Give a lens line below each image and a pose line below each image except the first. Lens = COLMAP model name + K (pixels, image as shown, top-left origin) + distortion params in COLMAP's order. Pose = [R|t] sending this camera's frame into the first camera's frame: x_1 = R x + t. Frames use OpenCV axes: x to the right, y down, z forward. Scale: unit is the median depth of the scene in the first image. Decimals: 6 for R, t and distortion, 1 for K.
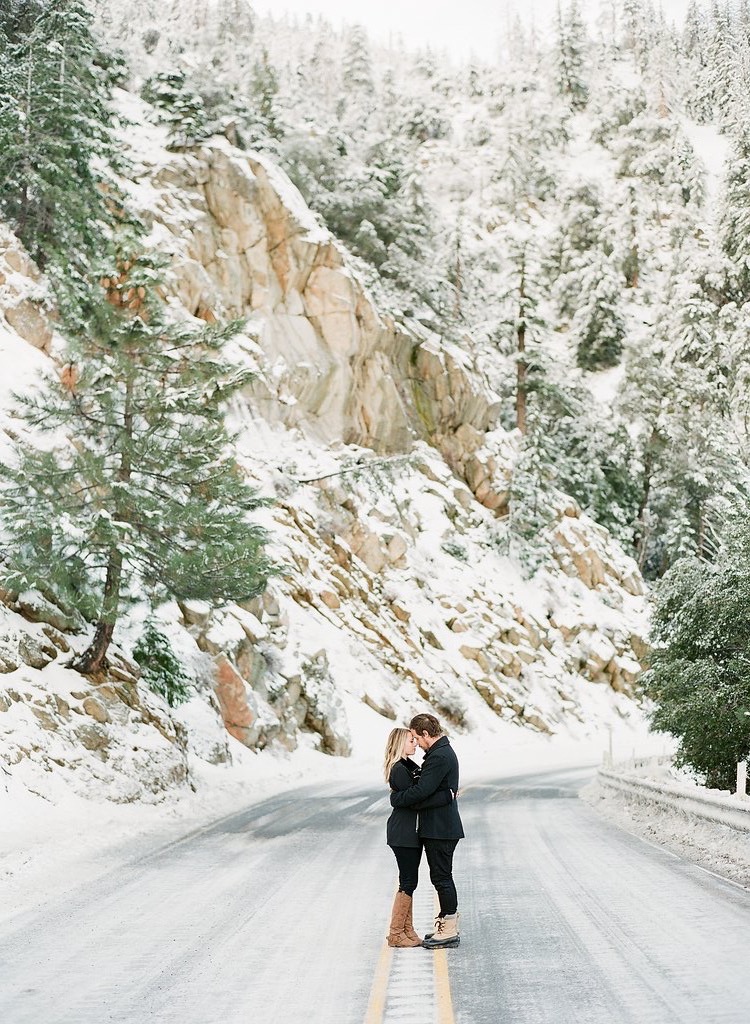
lens RADIAL K [[1517.5, 0, 375.0], [0, 1517.5, 512.0], [0, 0, 1]] dist [-0.103585, -0.011551]
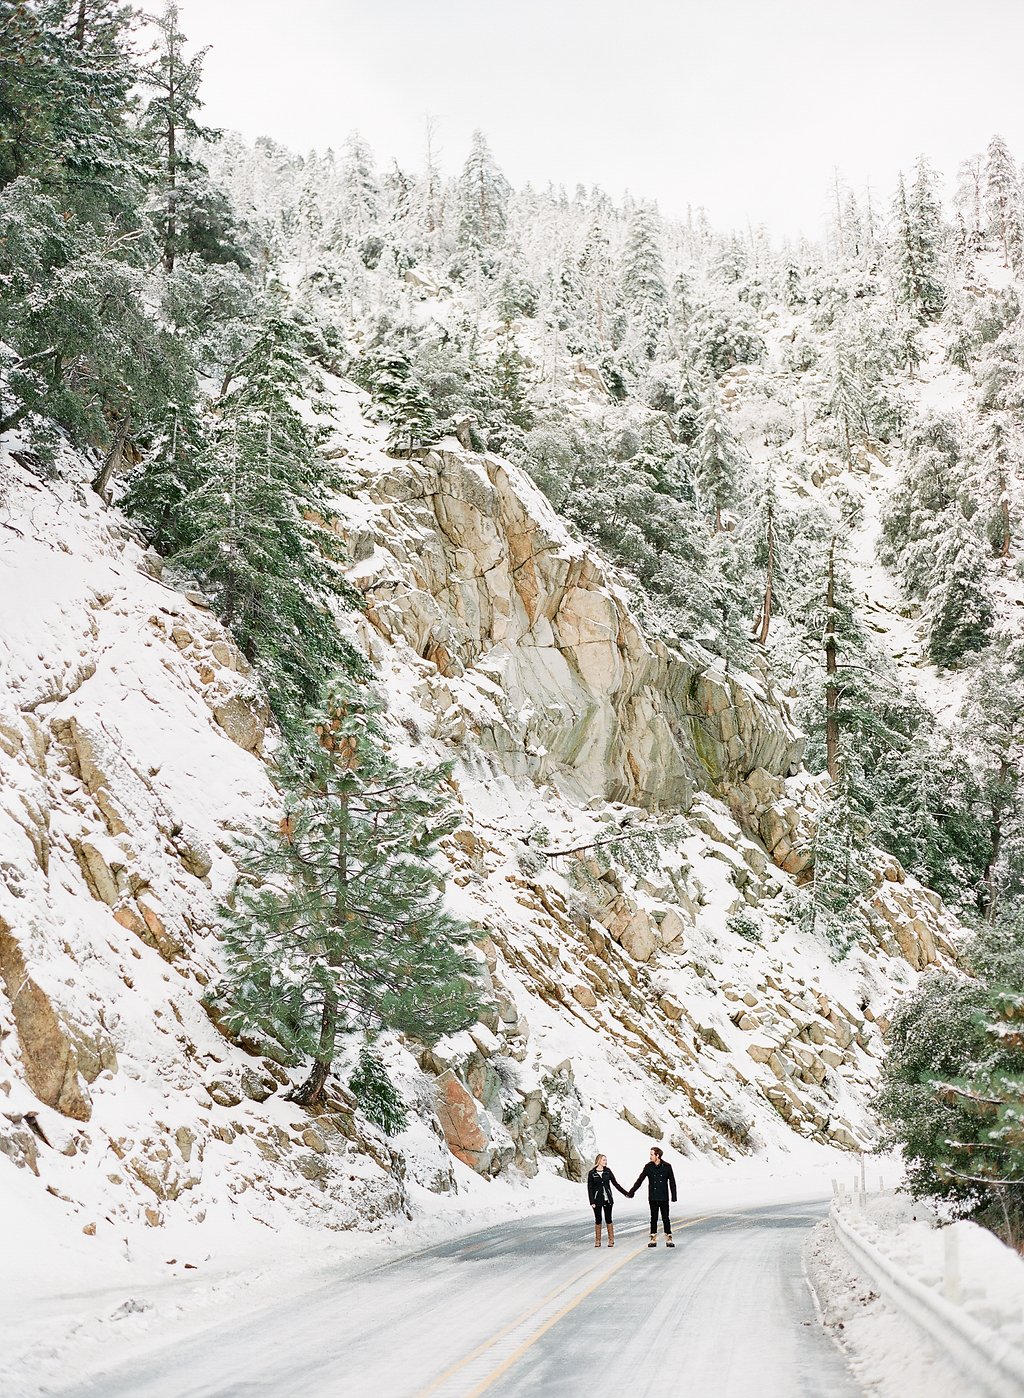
lens RADIAL K [[2069.2, 0, 512.0], [0, 2069.2, 699.0], [0, 0, 1]] dist [-0.057664, -0.451326]
pose [[0.996291, -0.020560, -0.083557, 0.024270], [0.014758, 0.997475, -0.069471, -0.023003], [0.084774, 0.067980, 0.994078, -0.134830]]
